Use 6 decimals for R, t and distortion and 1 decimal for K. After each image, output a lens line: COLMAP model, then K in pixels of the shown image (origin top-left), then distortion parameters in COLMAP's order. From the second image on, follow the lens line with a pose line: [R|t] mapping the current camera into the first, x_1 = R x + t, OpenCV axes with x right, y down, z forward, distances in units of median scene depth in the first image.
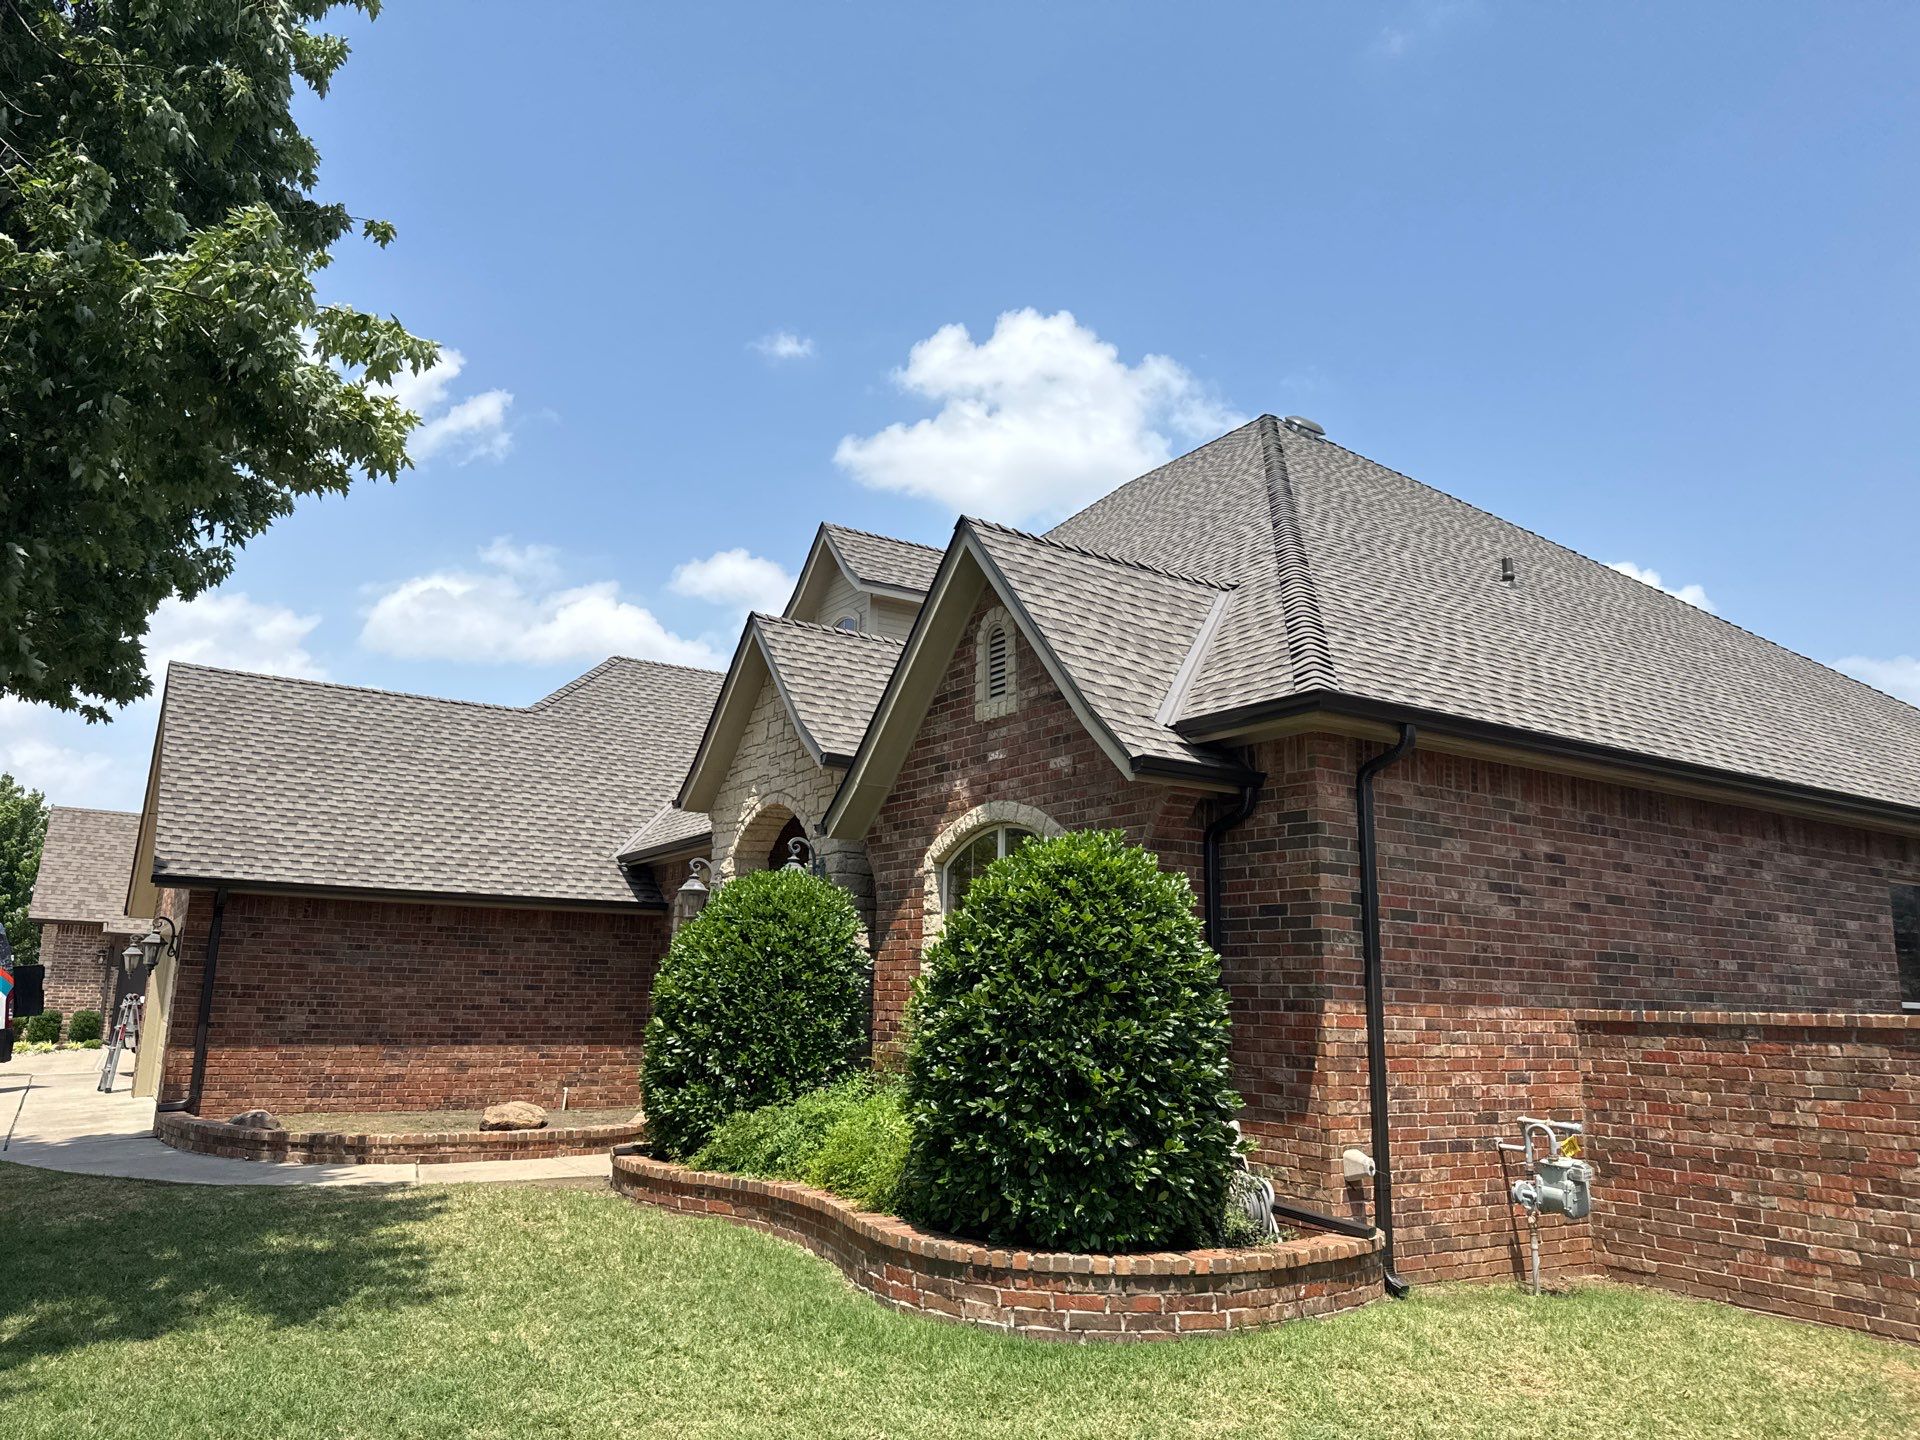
lens RADIAL K [[1340.9, 0, 968.0], [0, 1340.9, 687.1], [0, 0, 1]] dist [0.078314, -0.128814]
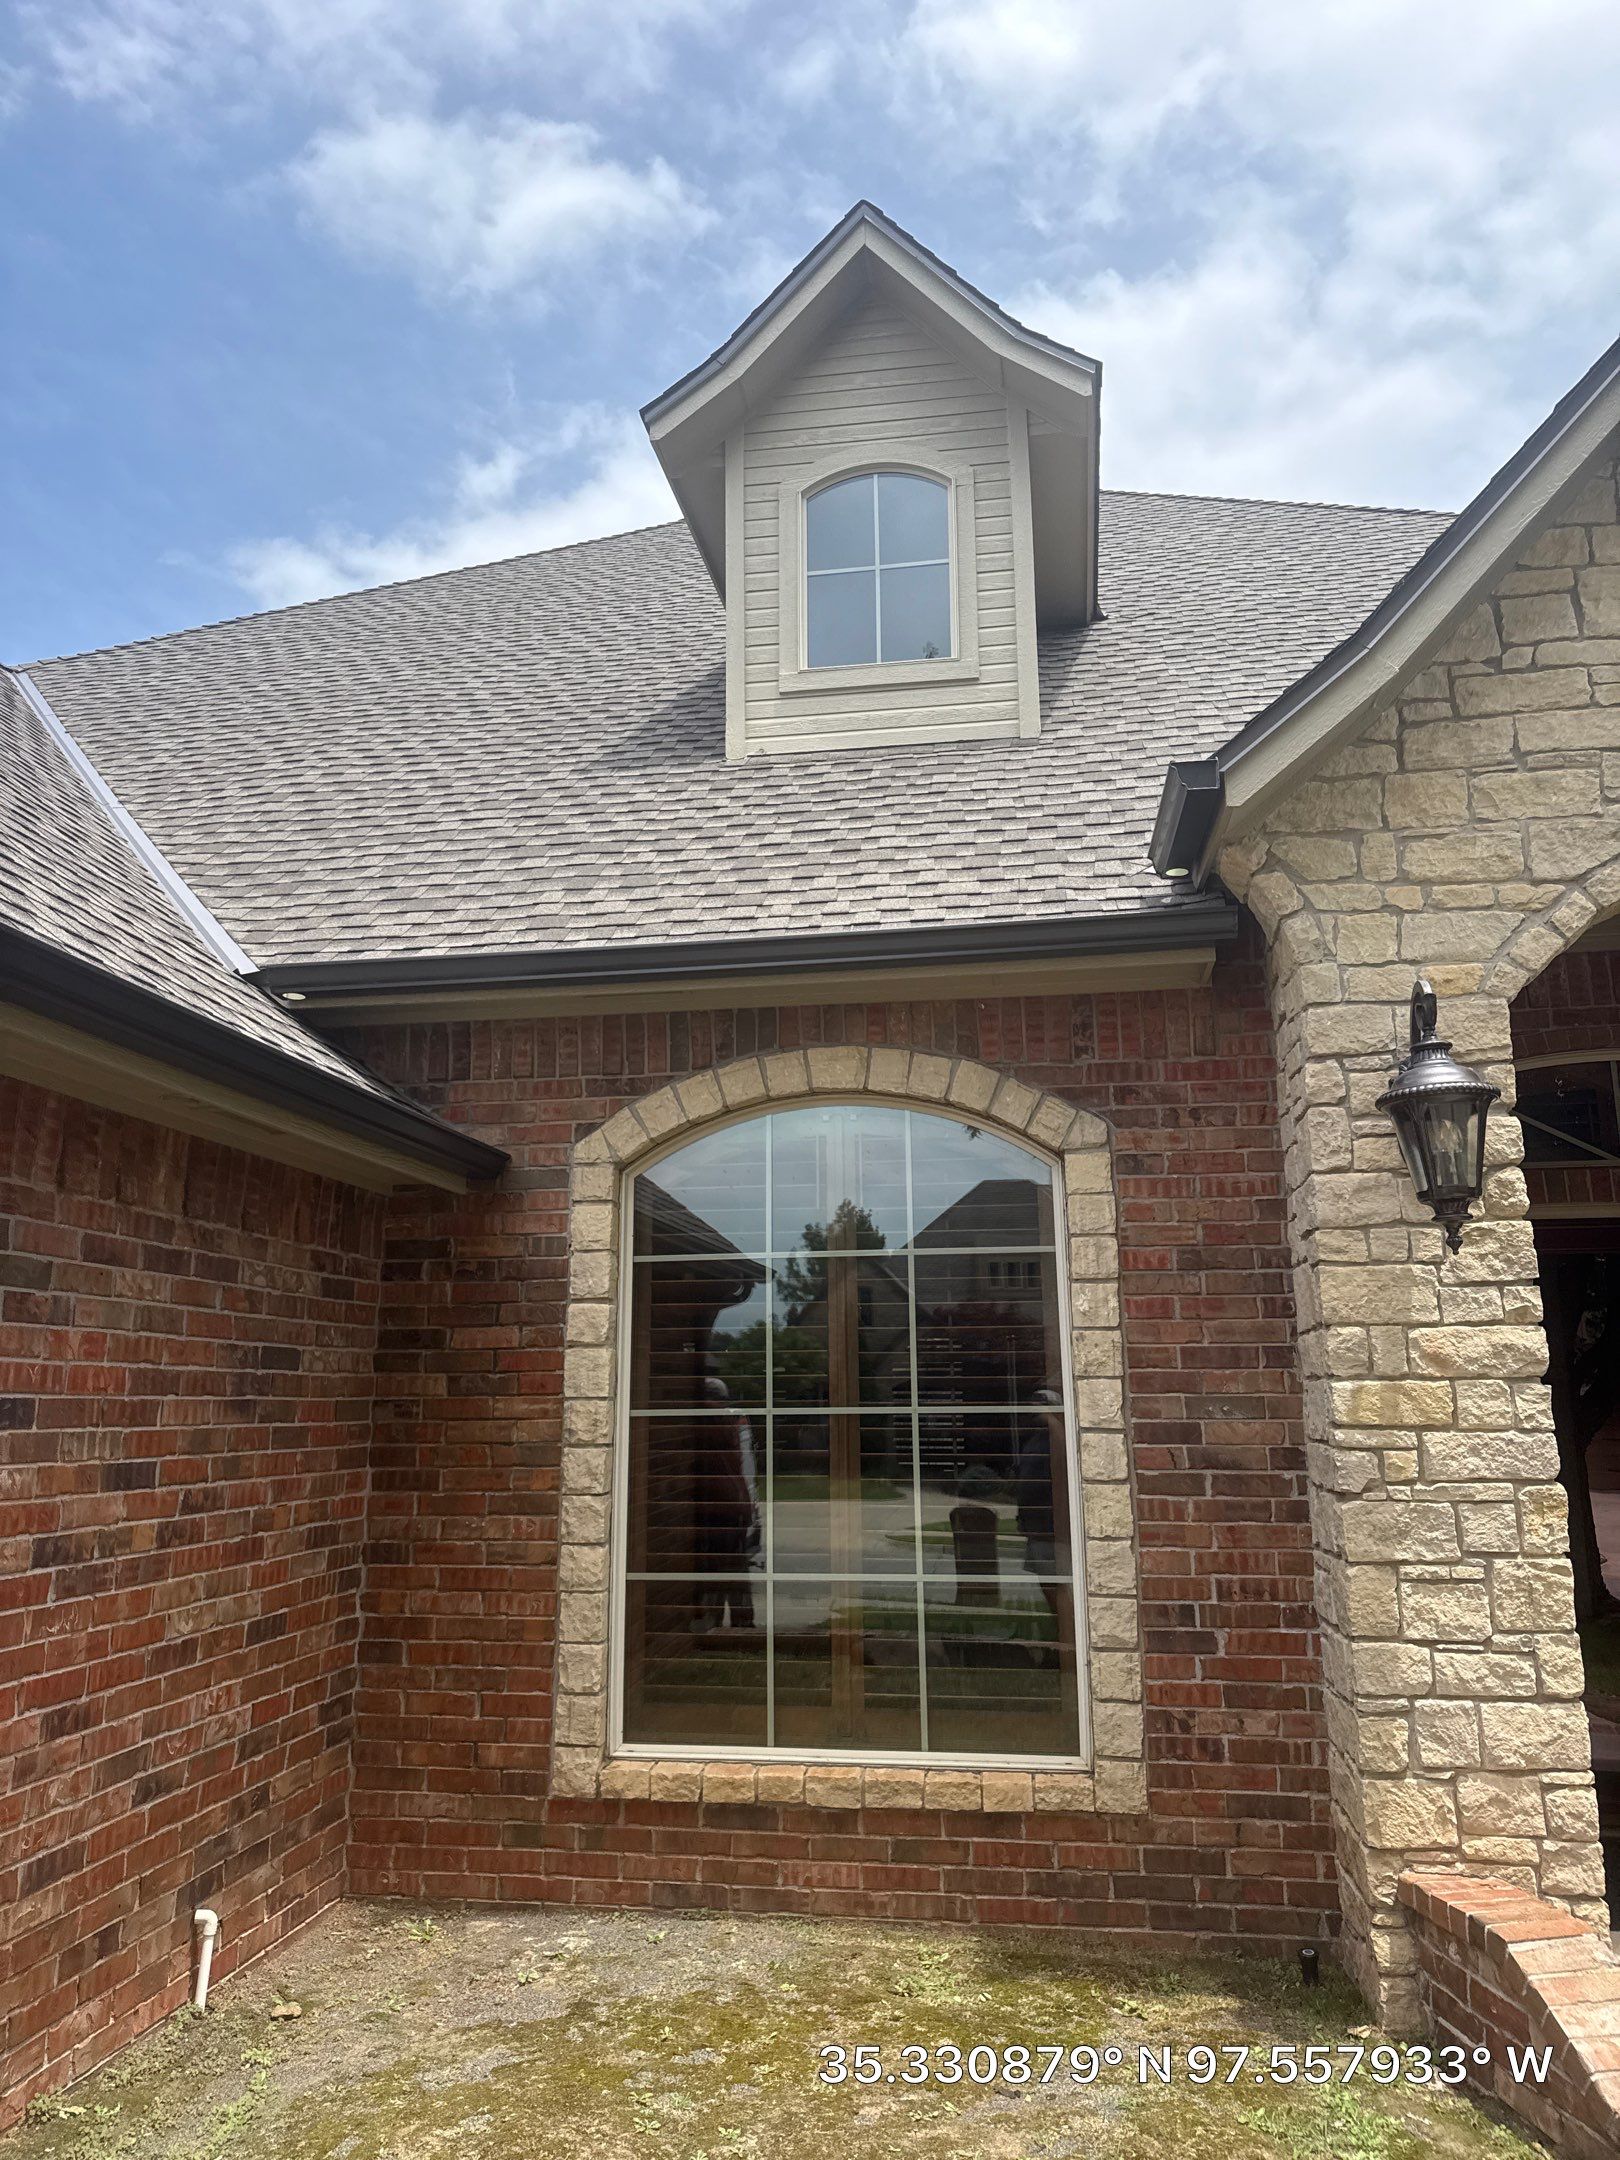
lens RADIAL K [[1505.3, 0, 792.9], [0, 1505.3, 1076.4], [0, 0, 1]] dist [0.086941, -0.127663]
pose [[0.670394, 0.133346, 0.729925, -0.664892], [-0.151572, 0.987587, -0.041206, 0.234191], [-0.726359, -0.083012, 0.682284, 1.166502]]
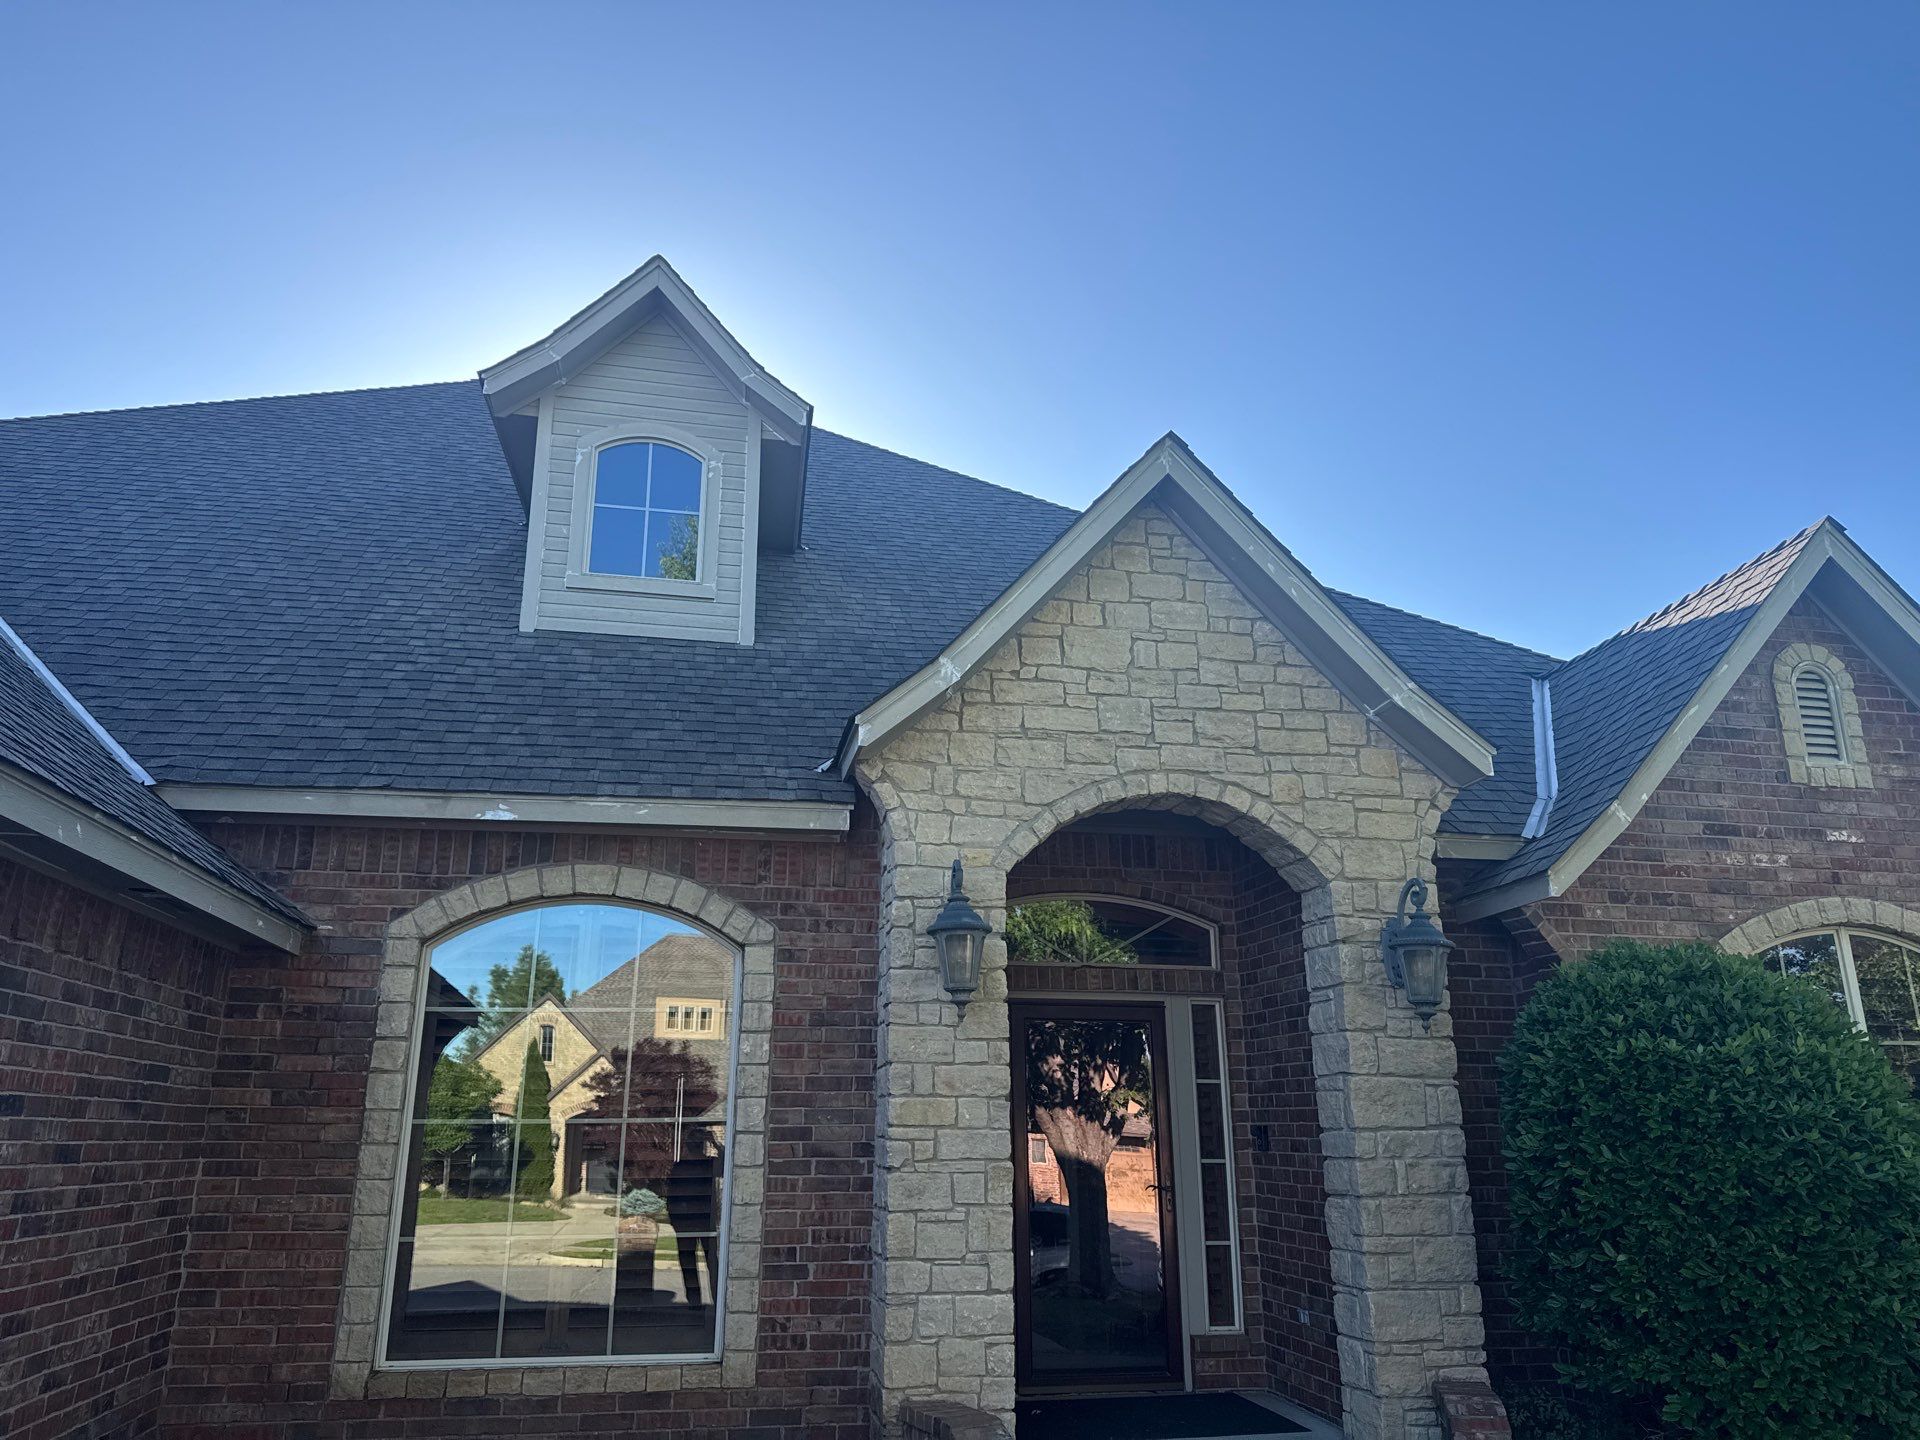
lens RADIAL K [[1357.6, 0, 950.2], [0, 1357.6, 713.2], [0, 0, 1]] dist [0.052681, -0.056601]
pose [[0.389963, 0.254093, 0.885080, -0.828361], [-0.205270, 0.960977, -0.185440, 0.218407], [-0.897660, -0.109366, 0.426903, 1.068927]]
